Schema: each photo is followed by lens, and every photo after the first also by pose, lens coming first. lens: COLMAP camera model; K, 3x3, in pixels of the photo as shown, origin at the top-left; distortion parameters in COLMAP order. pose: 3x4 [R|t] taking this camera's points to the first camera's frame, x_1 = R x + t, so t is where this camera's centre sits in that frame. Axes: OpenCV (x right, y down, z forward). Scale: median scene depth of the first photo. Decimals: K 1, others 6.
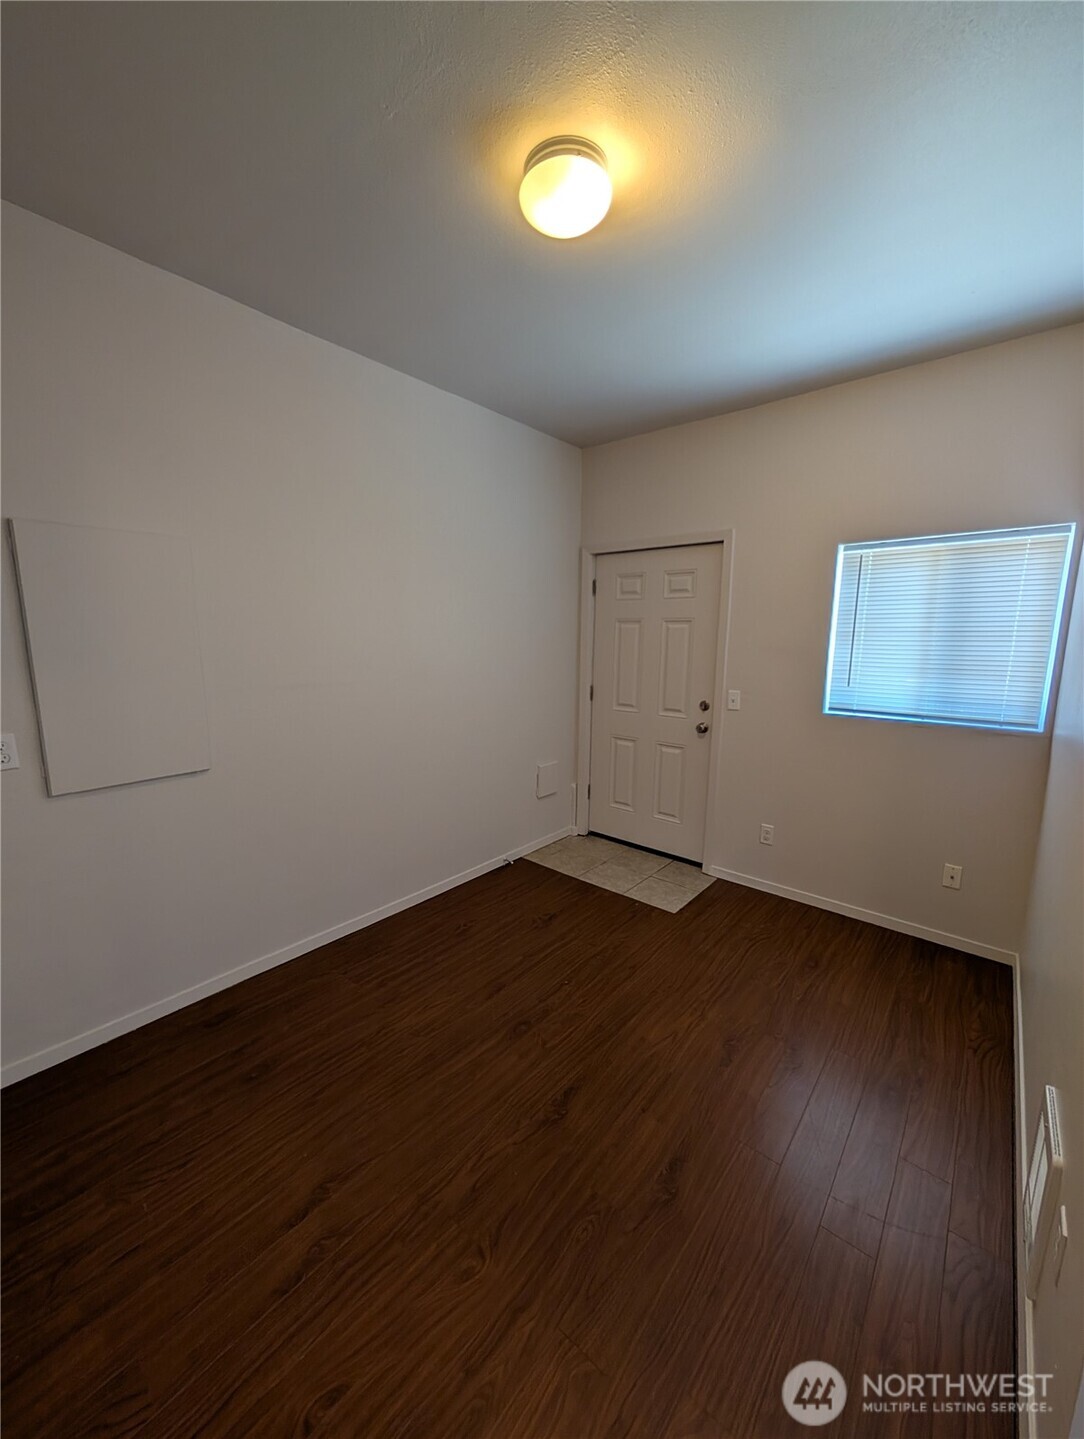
lens RADIAL K [[543.8, 0, 511.6], [0, 543.8, 719.0], [0, 0, 1]] dist [-0.002076, 0.000357]
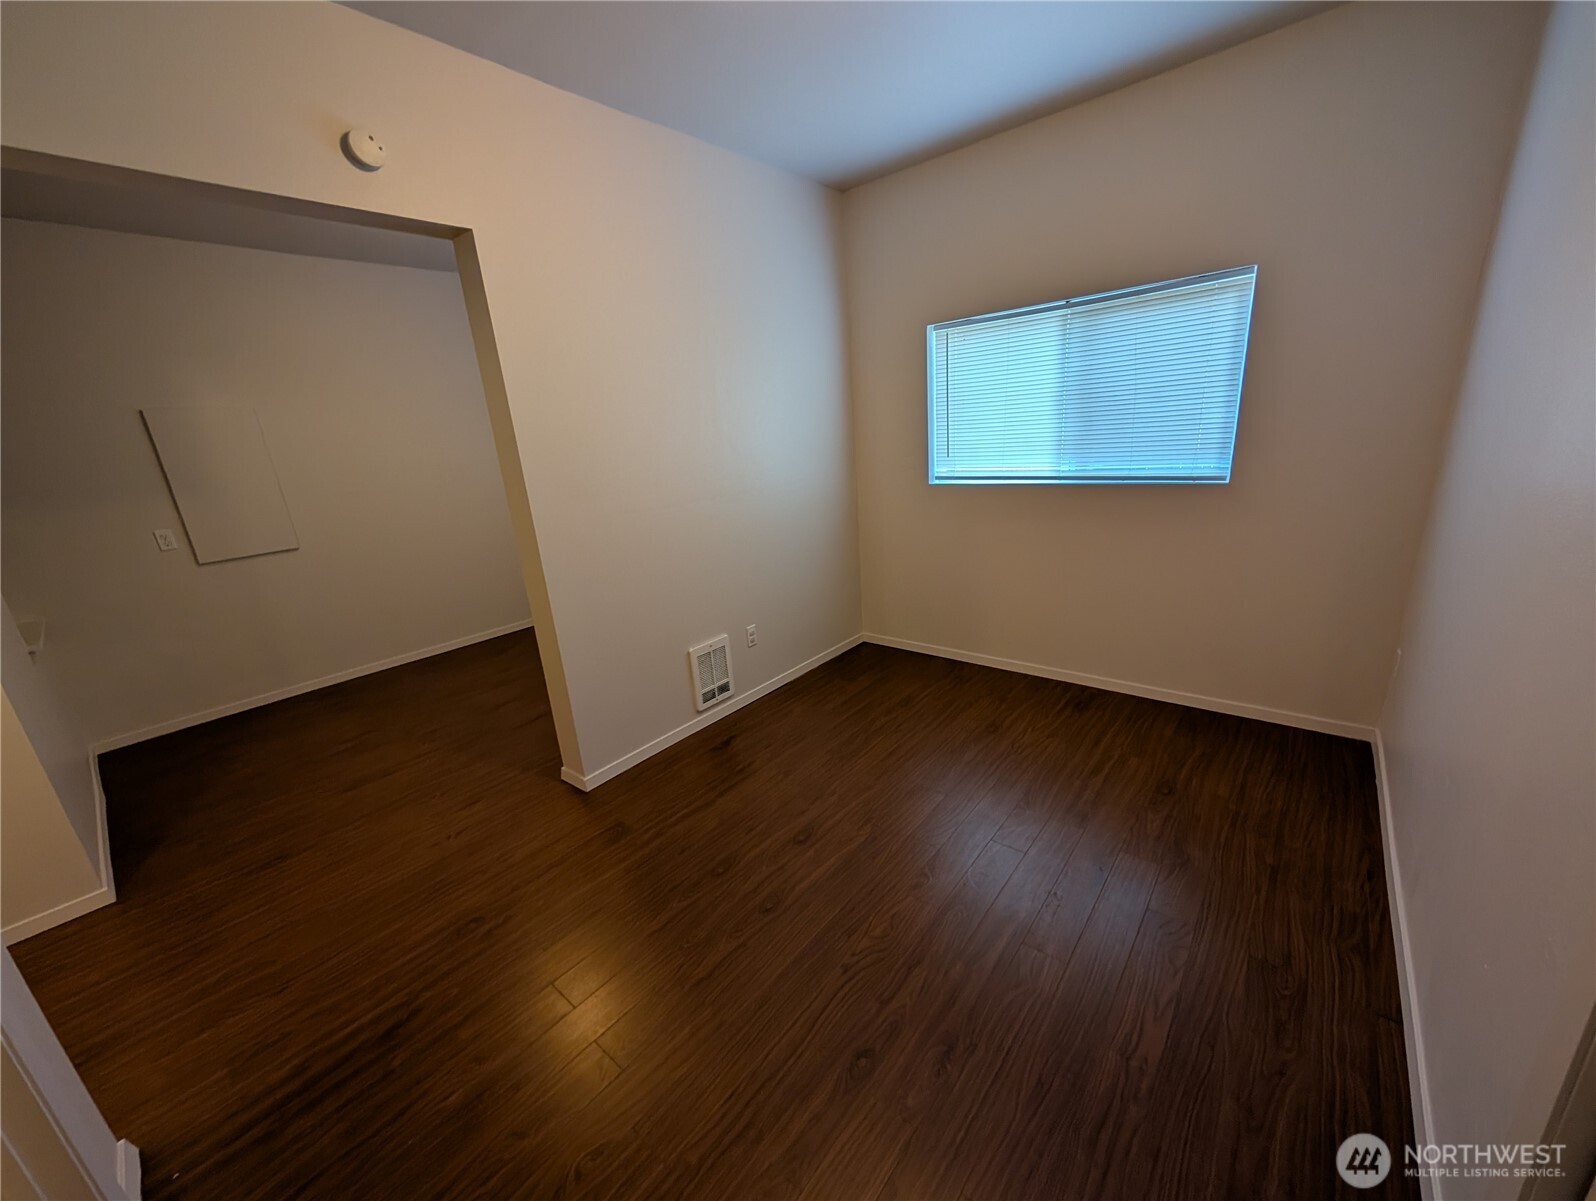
lens RADIAL K [[603.1, 0, 800.7], [0, 603.1, 605.0], [0, 0, 1]] dist [-0.002076, 0.000357]
pose [[0.995486, -0.094266, 0.011061, 0.274136], [0.091954, 0.986753, 0.133650, 0.046214], [-0.023513, -0.132030, 0.990967, -0.260556]]
